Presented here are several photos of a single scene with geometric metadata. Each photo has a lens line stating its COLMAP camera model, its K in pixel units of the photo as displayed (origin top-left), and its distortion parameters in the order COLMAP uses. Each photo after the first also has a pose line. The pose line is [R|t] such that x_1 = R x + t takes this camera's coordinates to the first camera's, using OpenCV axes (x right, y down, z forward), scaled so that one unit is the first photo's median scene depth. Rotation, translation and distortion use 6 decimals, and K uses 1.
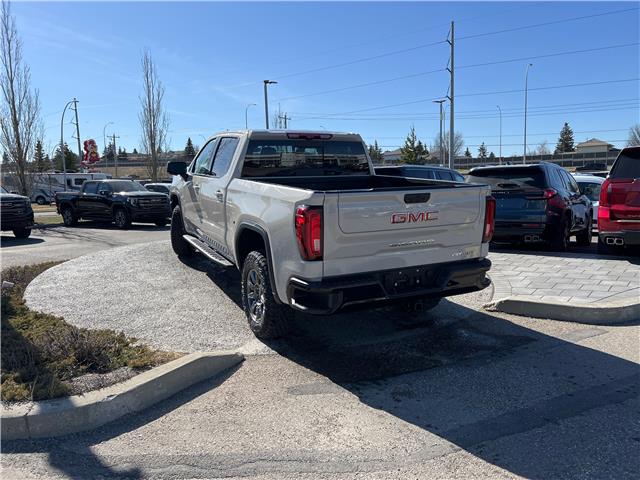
lens RADIAL K [[478.1, 0, 320.1], [0, 478.1, 242.1], [0, 0, 1]] dist [0.048288, -0.049848]
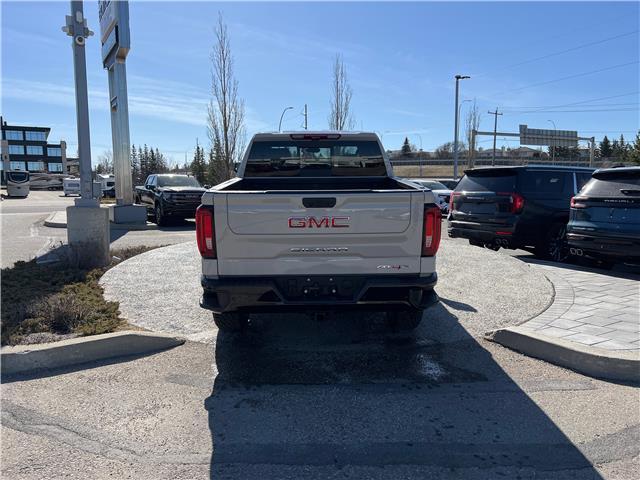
lens RADIAL K [[478.1, 0, 318.7], [0, 478.1, 242.7], [0, 0, 1]] dist [0.048288, -0.049848]
pose [[0.901992, 0.074041, -0.425357, 0.479658], [-0.072400, 0.997174, 0.020050, -0.024960], [0.425640, 0.012711, 0.904803, 0.119230]]
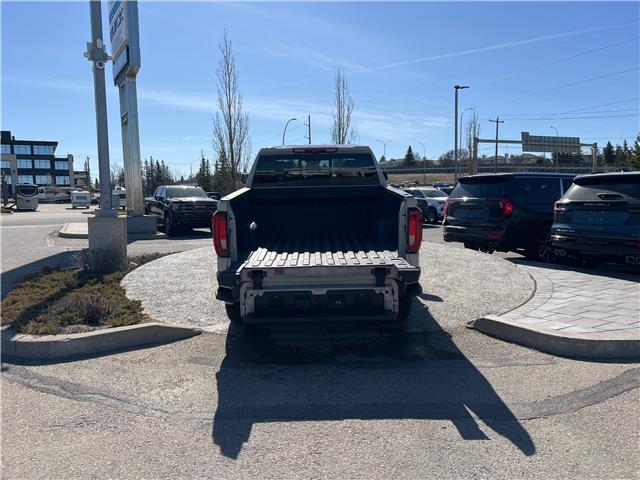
lens RADIAL K [[478.1, 0, 319.3], [0, 478.1, 242.3], [0, 0, 1]] dist [0.048288, -0.049848]
pose [[0.898706, 0.054045, -0.435208, 0.545772], [-0.059775, 0.998212, 0.000524, -0.010017], [0.434458, 0.025543, 0.900330, 0.010082]]
